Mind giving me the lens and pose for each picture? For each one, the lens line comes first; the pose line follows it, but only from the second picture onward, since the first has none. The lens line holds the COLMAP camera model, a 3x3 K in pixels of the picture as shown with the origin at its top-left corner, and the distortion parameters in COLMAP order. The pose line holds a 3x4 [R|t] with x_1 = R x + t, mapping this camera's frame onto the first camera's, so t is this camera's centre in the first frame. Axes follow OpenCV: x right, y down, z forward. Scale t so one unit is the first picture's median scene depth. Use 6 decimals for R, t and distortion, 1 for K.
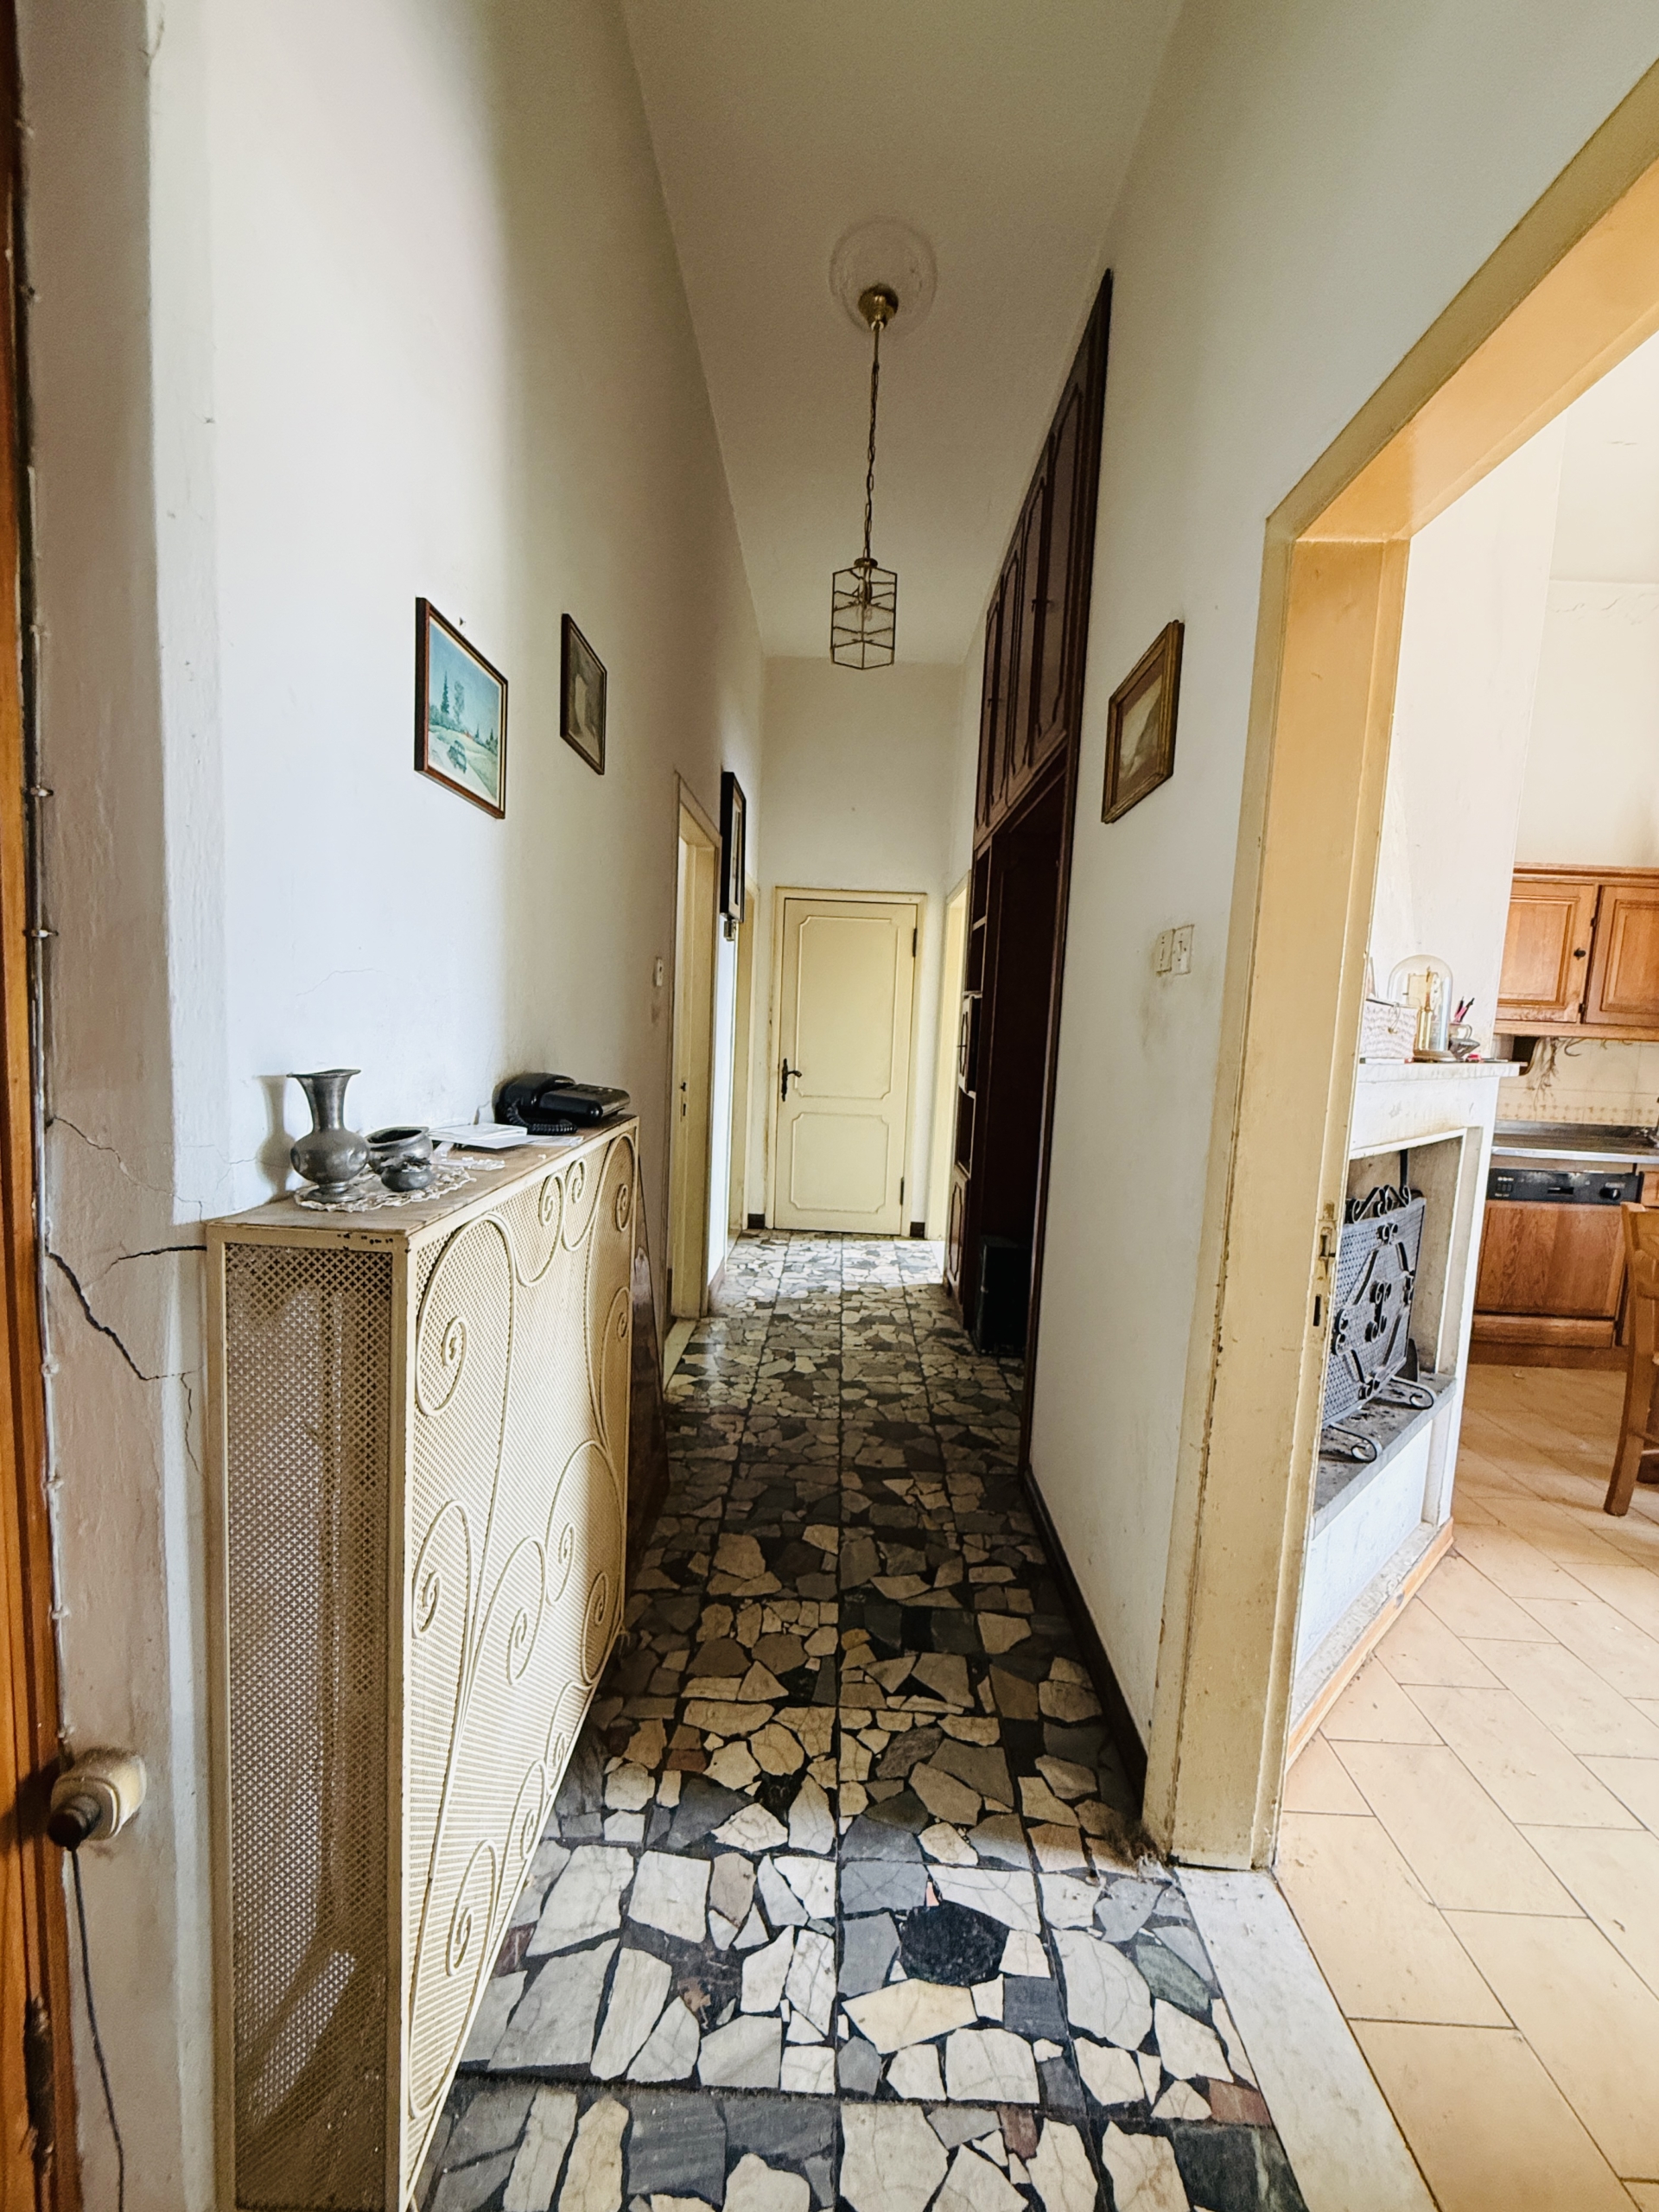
lens RADIAL K [[882.5, 0, 828.3], [0, 882.5, 1098.6], [0, 0, 1]] dist [-0.000460, 0.000316]
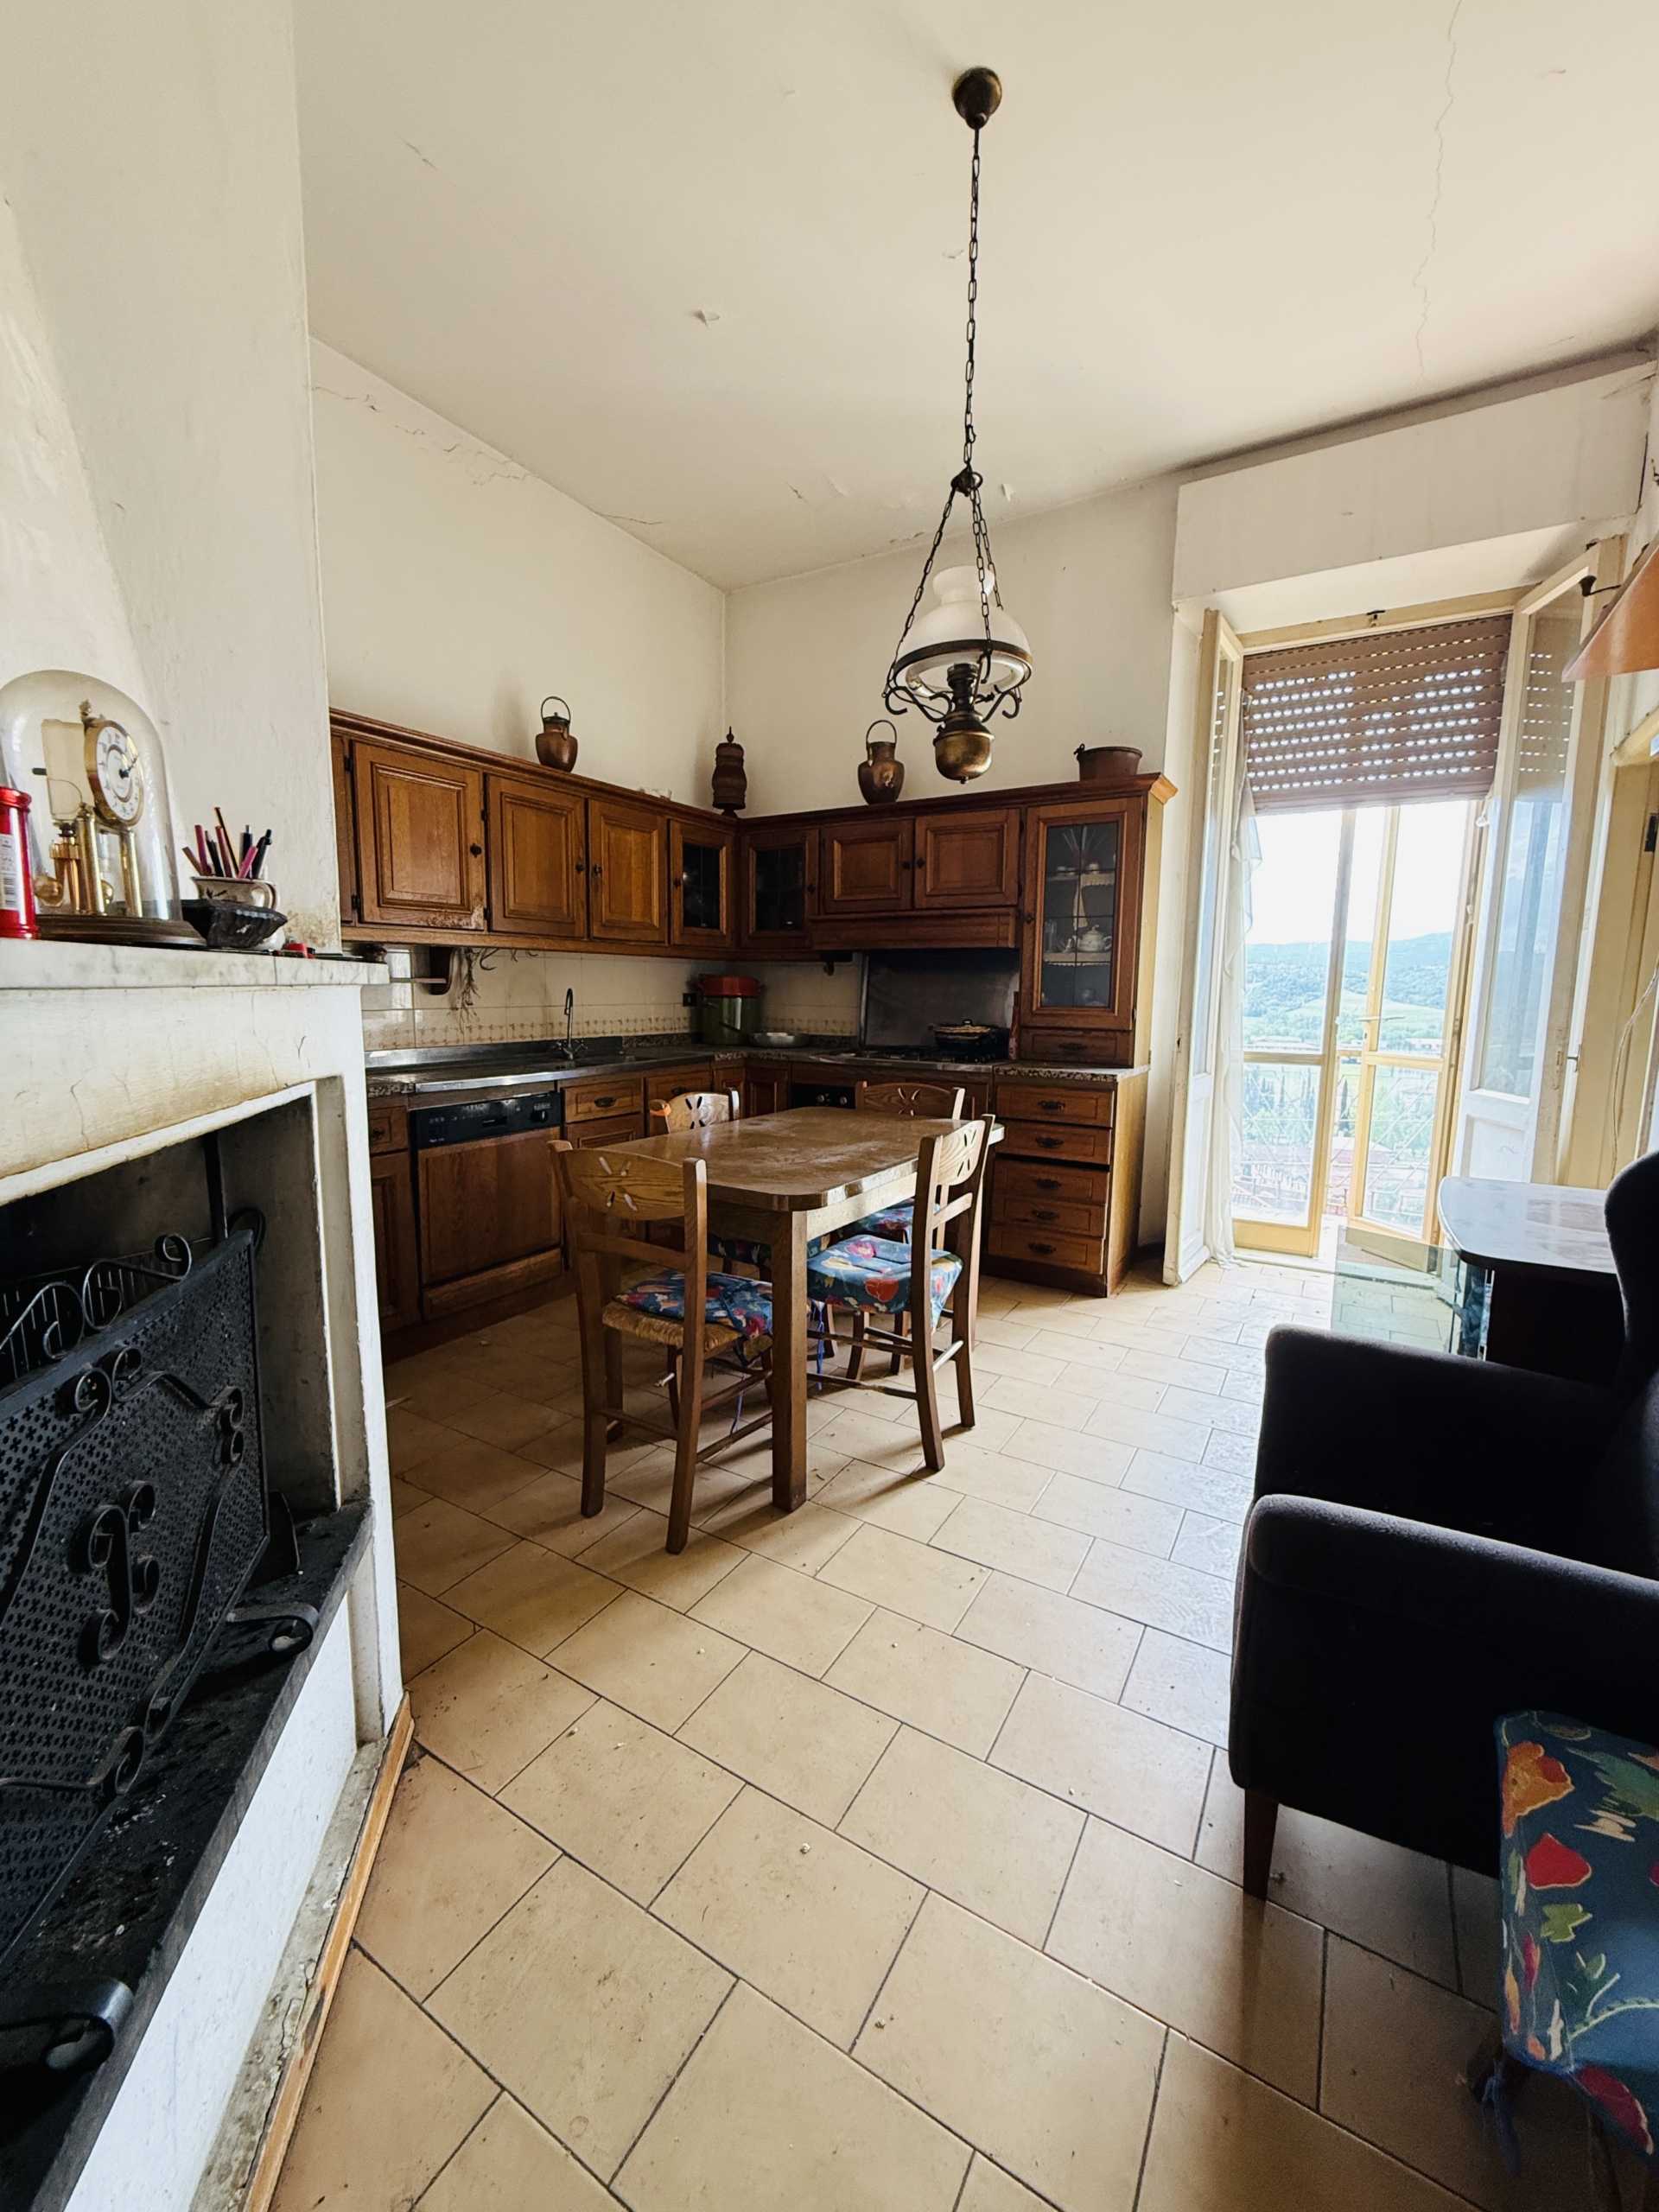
lens RADIAL K [[882.5, 0, 824.9], [0, 882.5, 1098.6], [0, 0, 1]] dist [-0.000460, 0.000316]
pose [[0.501383, -0.153993, 0.851411, 0.249476], [0.093586, 0.987913, 0.123570, 0.003316], [-0.860149, 0.017724, 0.509734, 0.268514]]
